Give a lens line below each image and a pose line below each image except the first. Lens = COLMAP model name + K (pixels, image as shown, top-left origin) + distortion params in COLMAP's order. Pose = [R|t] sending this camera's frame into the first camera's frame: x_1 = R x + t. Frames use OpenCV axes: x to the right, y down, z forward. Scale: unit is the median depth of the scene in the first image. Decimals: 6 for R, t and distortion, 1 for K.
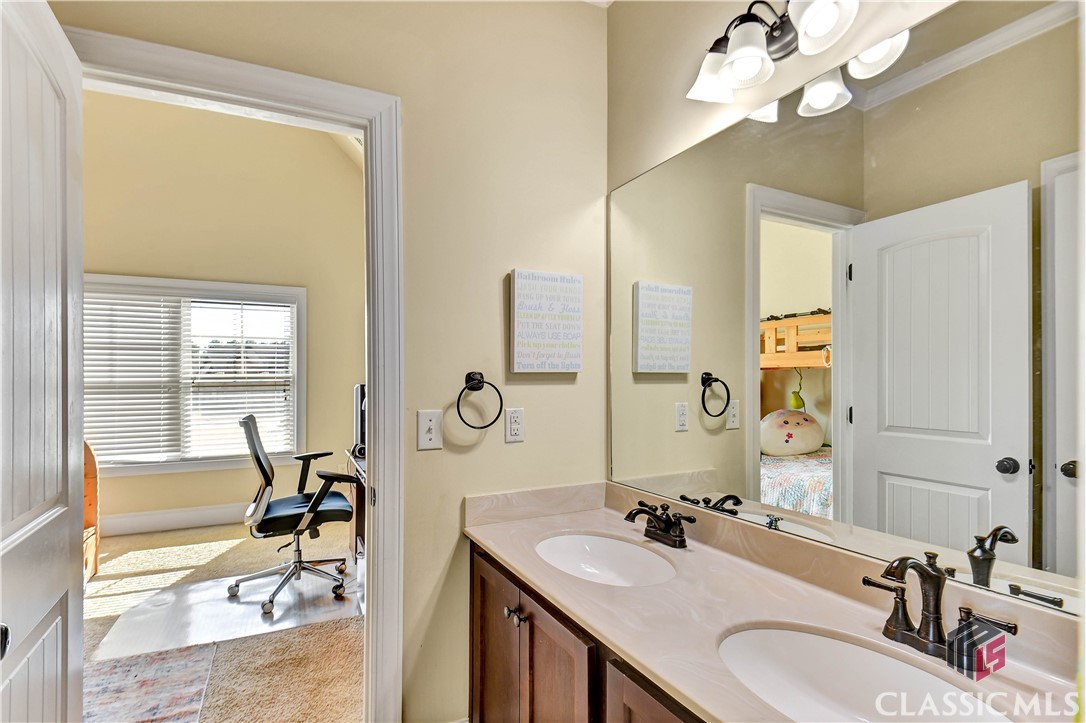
lens RADIAL K [[517.1, 0, 541.6], [0, 517.1, 368.6], [0, 0, 1]] dist [0.000755, 0.000098]
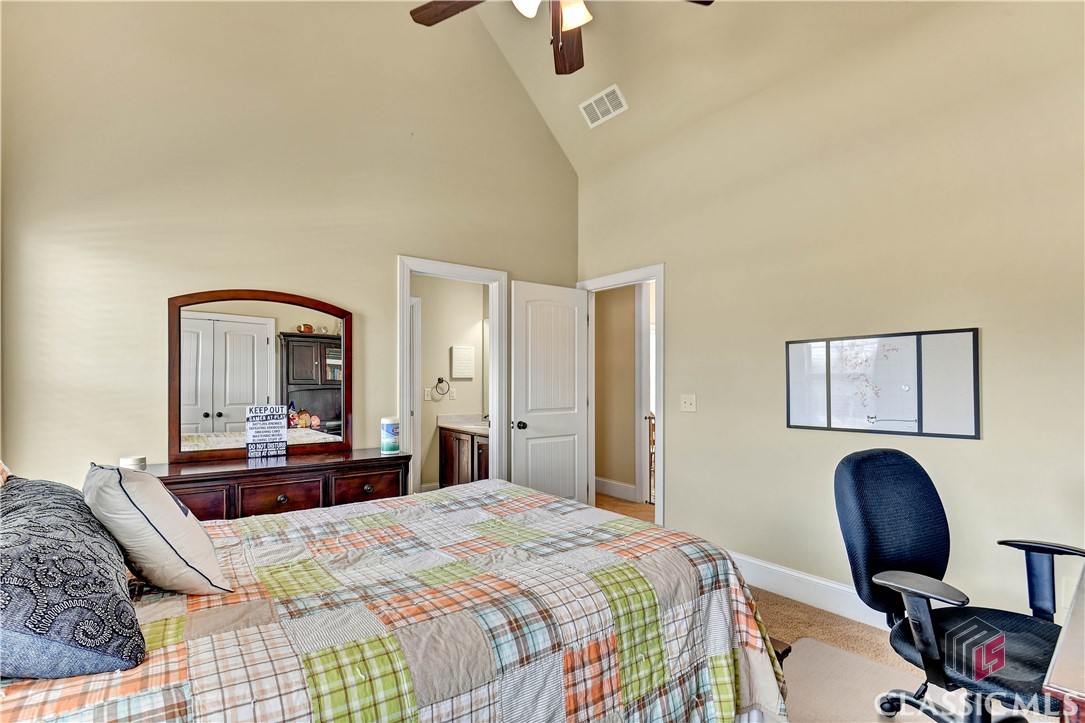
lens RADIAL K [[516.7, 0, 543.4], [0, 516.7, 364.7], [0, 0, 1]] dist [0.000755, 0.000098]
pose [[0.985414, 0.008338, 0.169970, -0.042786], [-0.006519, 0.999915, -0.011262, -0.044074], [-0.170050, 0.009990, 0.985385, -2.418092]]
